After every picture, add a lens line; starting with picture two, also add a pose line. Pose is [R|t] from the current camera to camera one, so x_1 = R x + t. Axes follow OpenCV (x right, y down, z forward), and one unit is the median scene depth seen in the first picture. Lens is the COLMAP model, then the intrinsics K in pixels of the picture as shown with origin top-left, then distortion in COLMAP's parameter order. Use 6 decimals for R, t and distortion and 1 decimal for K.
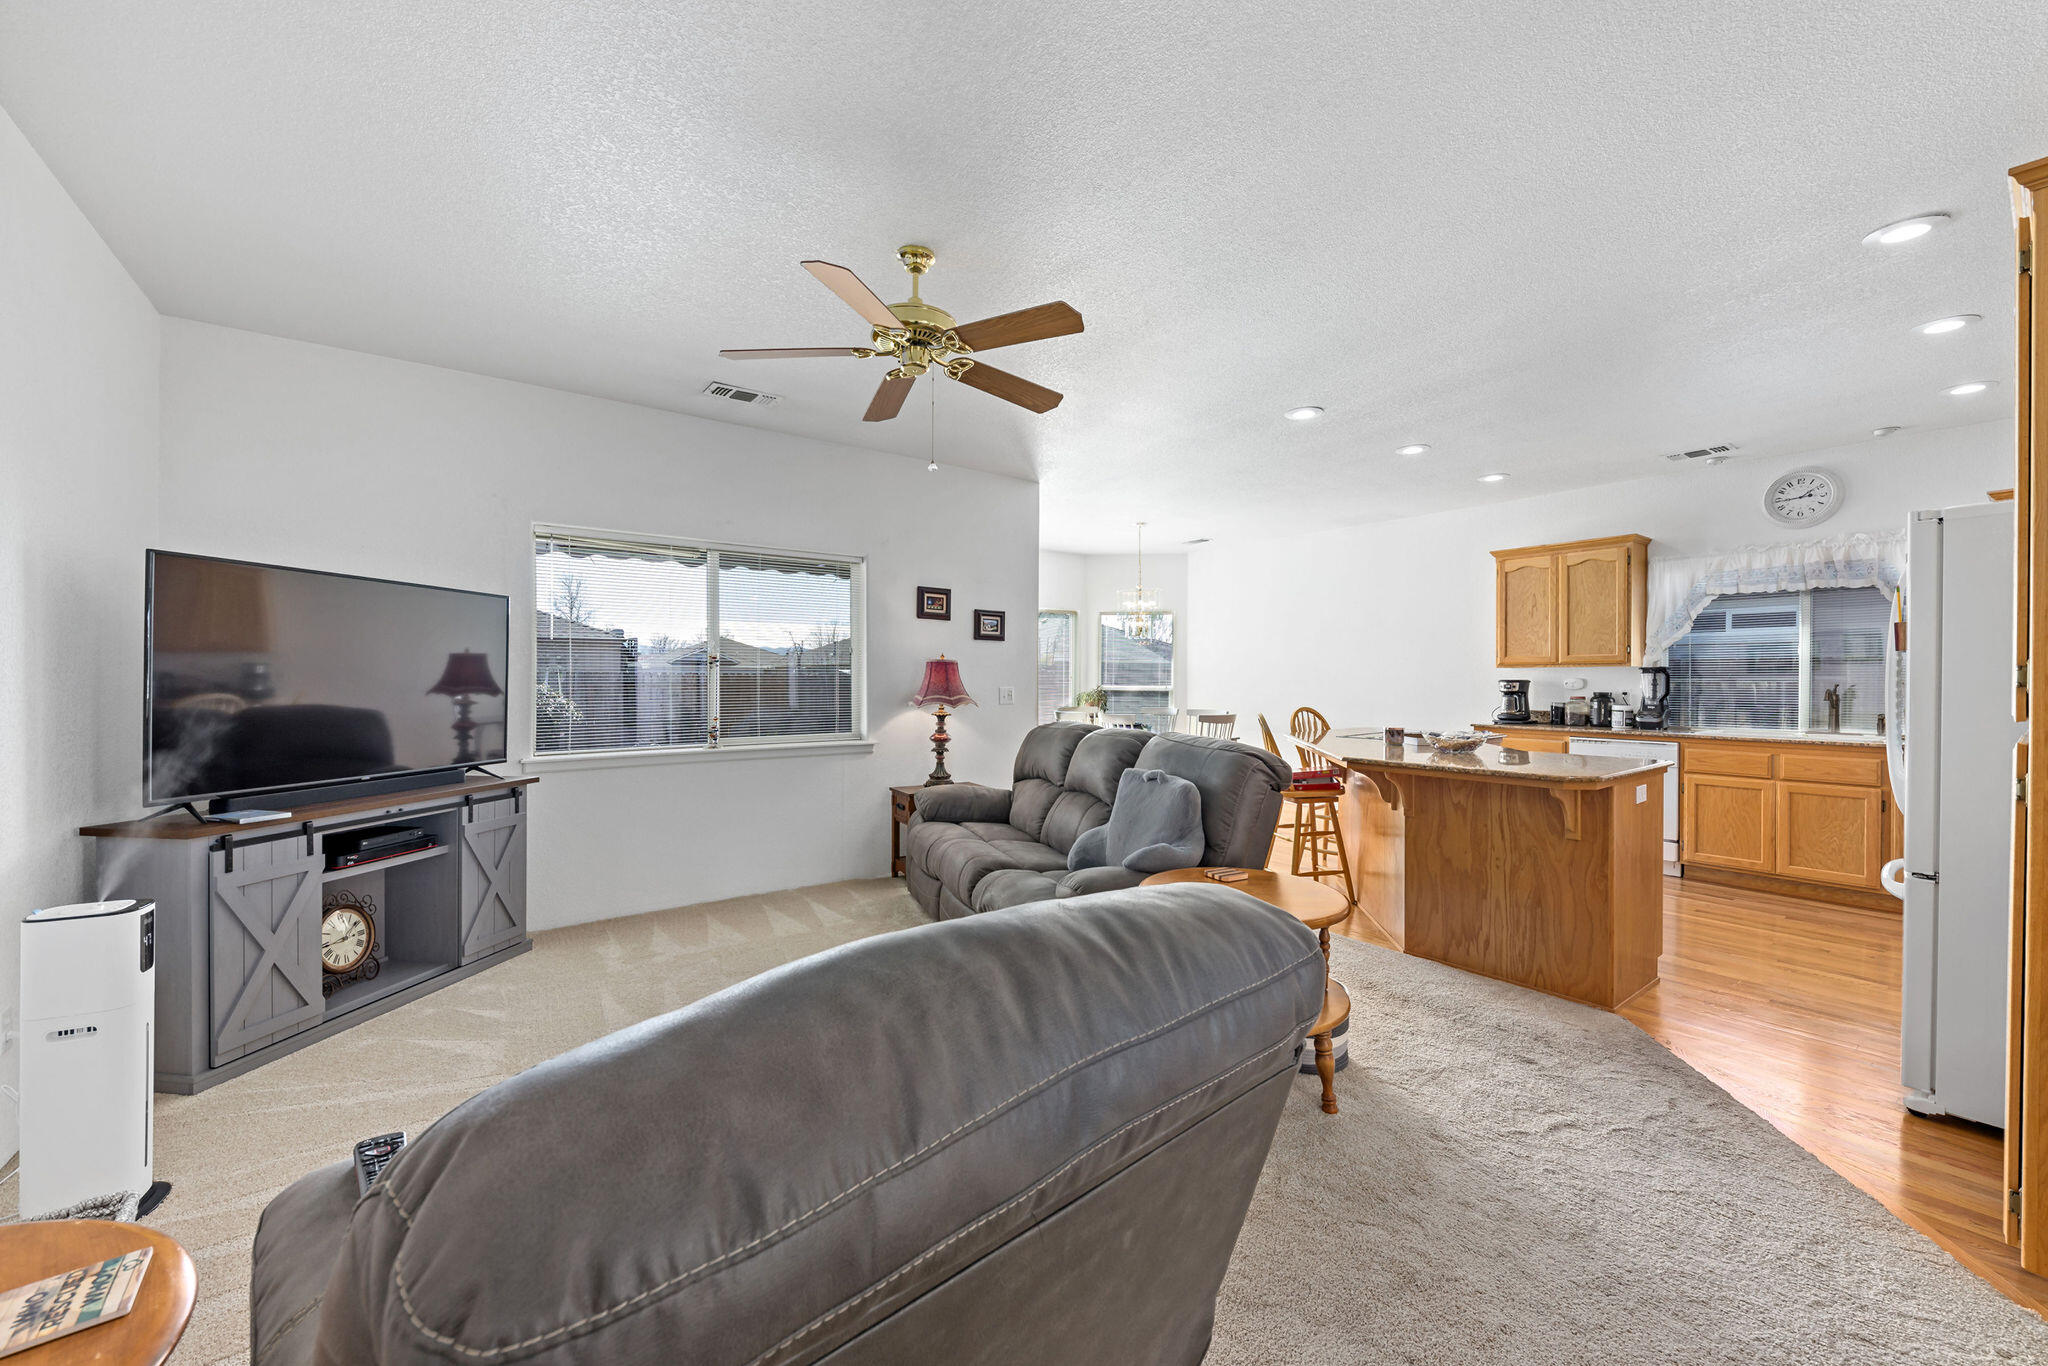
lens RADIAL K [[823.4, 0, 1027.1], [0, 823.4, 684.8], [0, 0, 1]] dist [-0.002678, -0.000494]
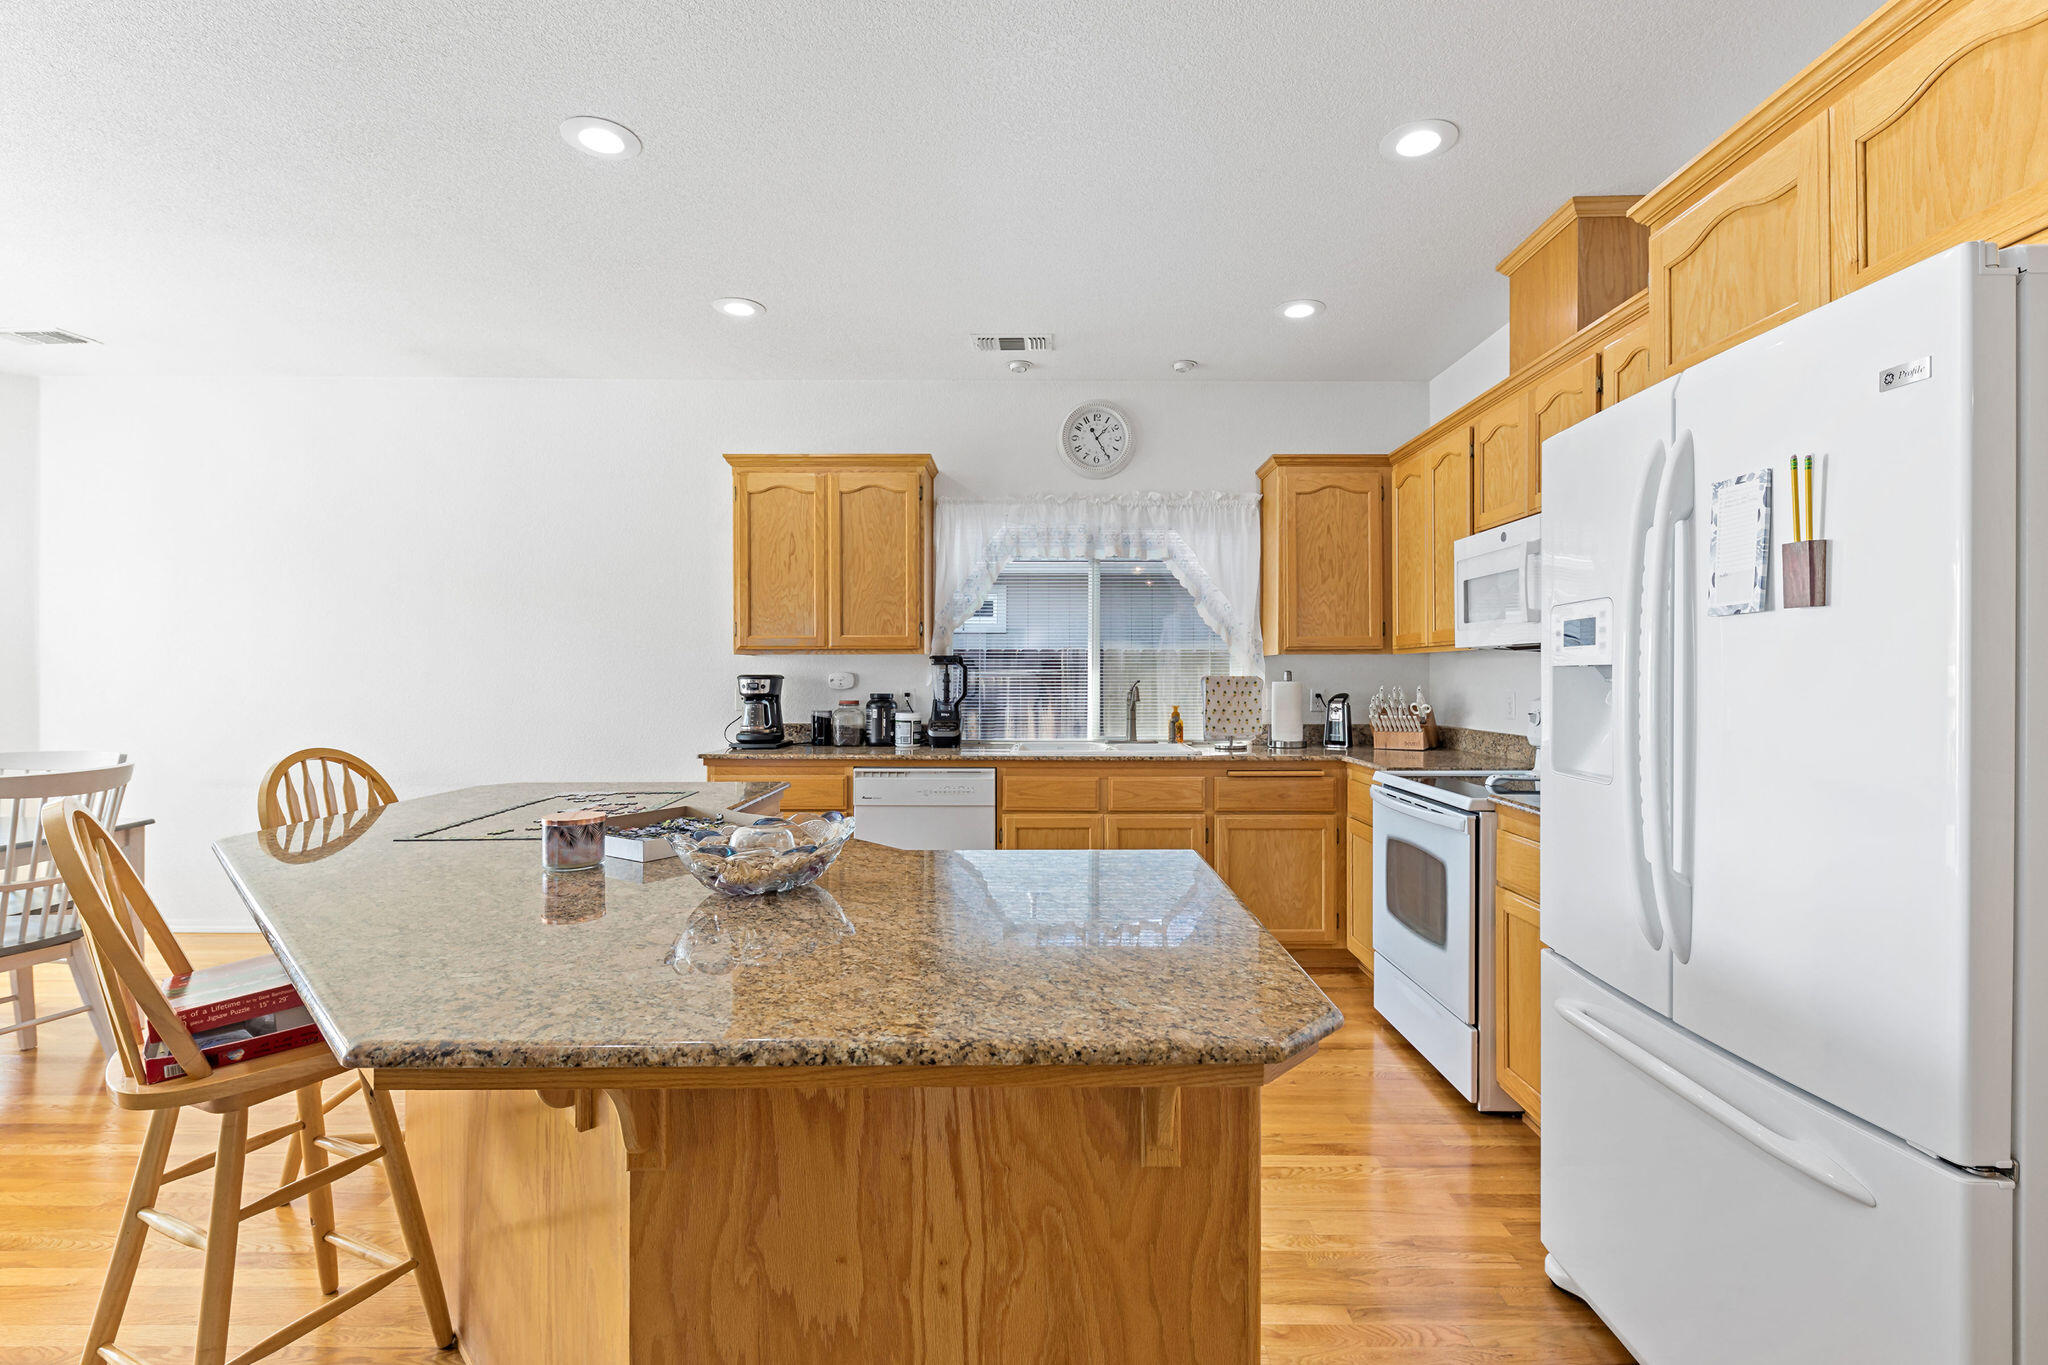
lens RADIAL K [[908.3, 0, 1029.7], [0, 908.3, 679.9], [0, 0, 1]] dist [0.008261, 0.000325]
pose [[0.610001, -0.005385, 0.792382, 0.202498], [0.005983, 0.999980, 0.002190, -0.002780], [-0.792378, 0.003405, 0.610021, 0.477545]]
